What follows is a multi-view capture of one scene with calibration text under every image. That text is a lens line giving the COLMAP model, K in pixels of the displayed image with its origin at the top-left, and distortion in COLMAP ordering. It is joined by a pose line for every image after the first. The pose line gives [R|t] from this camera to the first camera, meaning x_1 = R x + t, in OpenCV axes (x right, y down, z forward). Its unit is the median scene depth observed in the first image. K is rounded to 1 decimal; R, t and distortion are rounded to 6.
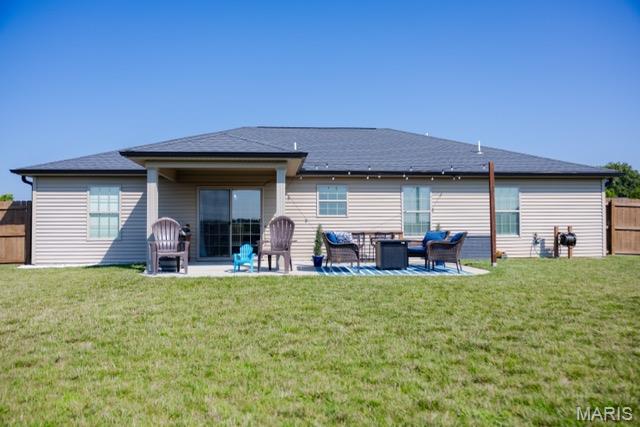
lens RADIAL K [[508.0, 0, 320.0], [0, 508.0, 213.5], [0, 0, 1]] dist [-0.005387, -0.000701]
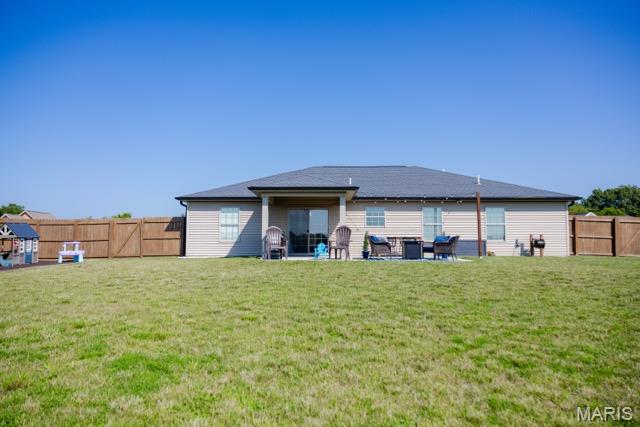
lens RADIAL K [[425.7, 0, 320.0], [0, 425.7, 213.5], [0, 0, 1]] dist [-0.003319, 0.003082]
pose [[0.993978, -0.000290, -0.109579, 0.000147], [-0.003773, 0.999313, -0.036874, 0.013696], [0.109515, 0.037065, 0.993294, -0.300301]]
